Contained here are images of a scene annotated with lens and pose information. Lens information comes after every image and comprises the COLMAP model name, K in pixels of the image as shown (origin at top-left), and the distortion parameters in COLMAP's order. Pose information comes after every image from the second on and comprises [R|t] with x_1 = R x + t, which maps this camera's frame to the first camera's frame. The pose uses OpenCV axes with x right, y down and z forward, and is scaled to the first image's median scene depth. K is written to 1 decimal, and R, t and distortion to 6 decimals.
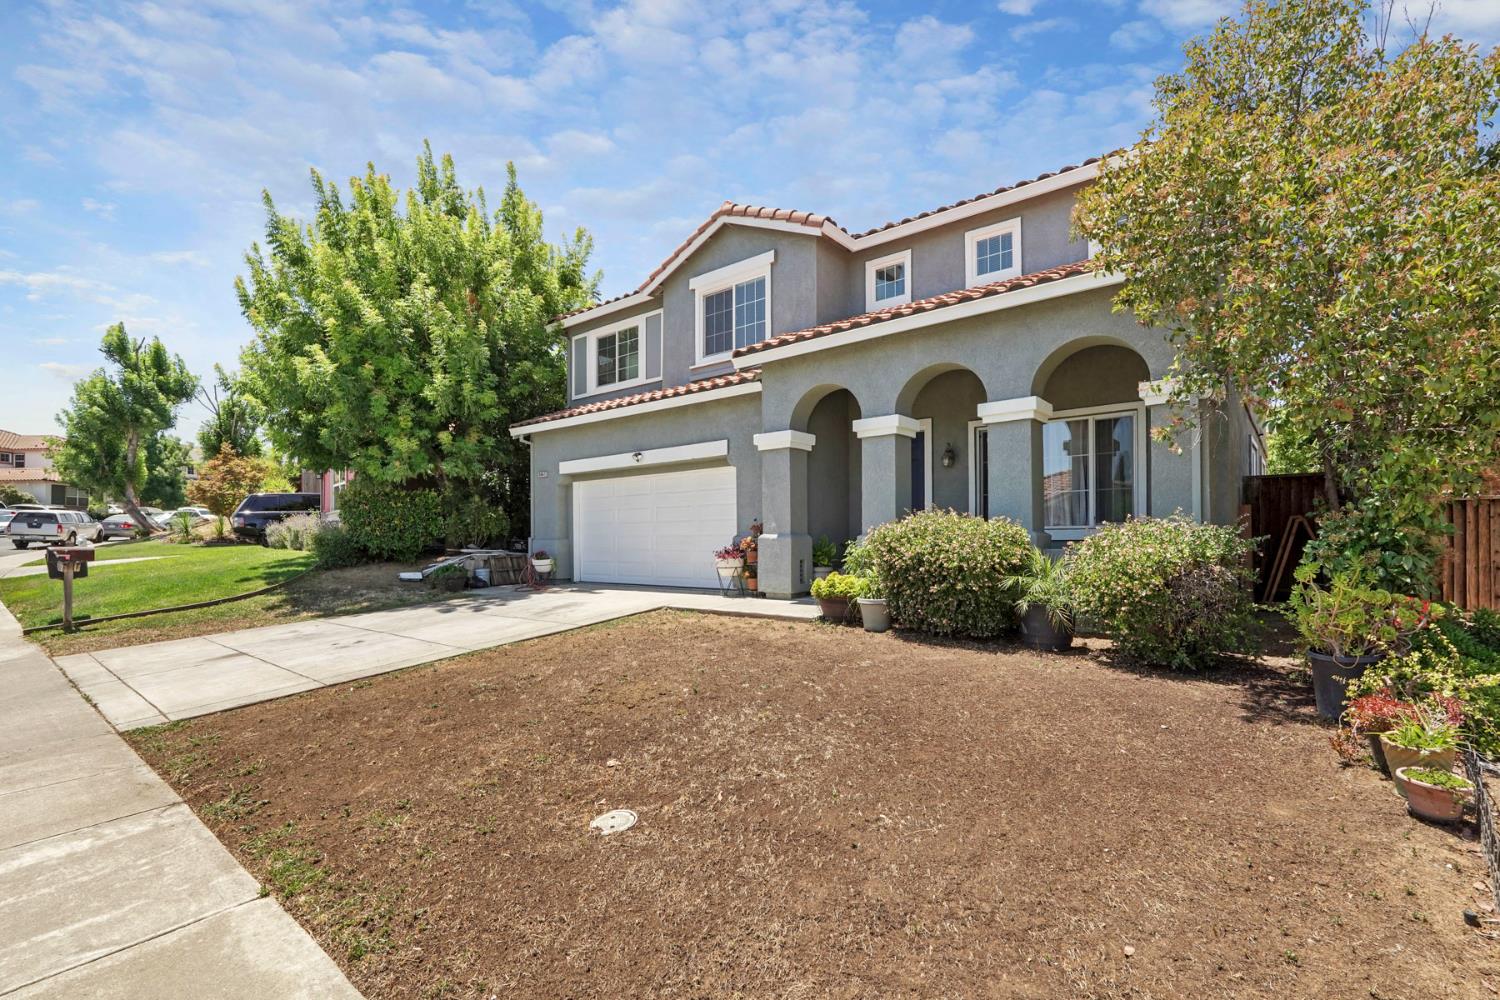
lens RADIAL K [[663.9, 0, 739.0], [0, 663.9, 498.3], [0, 0, 1]] dist [-0.009474, 0.000329]
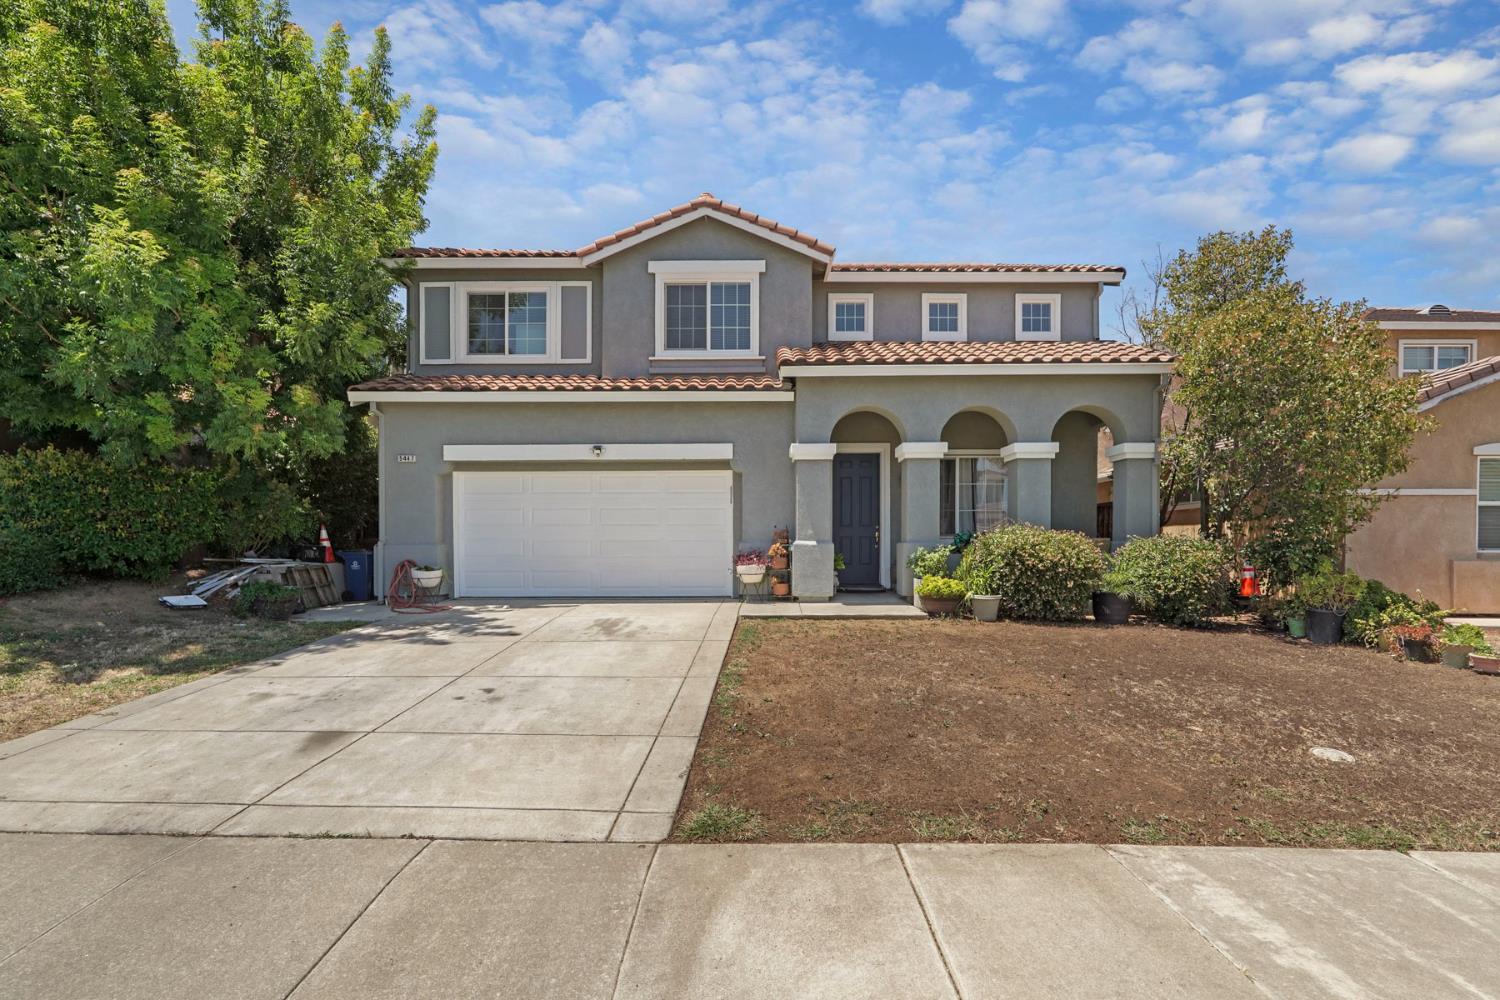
lens RADIAL K [[671.9, 0, 750.7], [0, 671.9, 515.2], [0, 0, 1]] dist [-0.003510, 0.000811]
pose [[0.784246, 0.030726, 0.619689, -0.587163], [-0.041425, 0.999137, 0.002886, 0.012623], [-0.619066, -0.027934, 0.784842, 0.198071]]
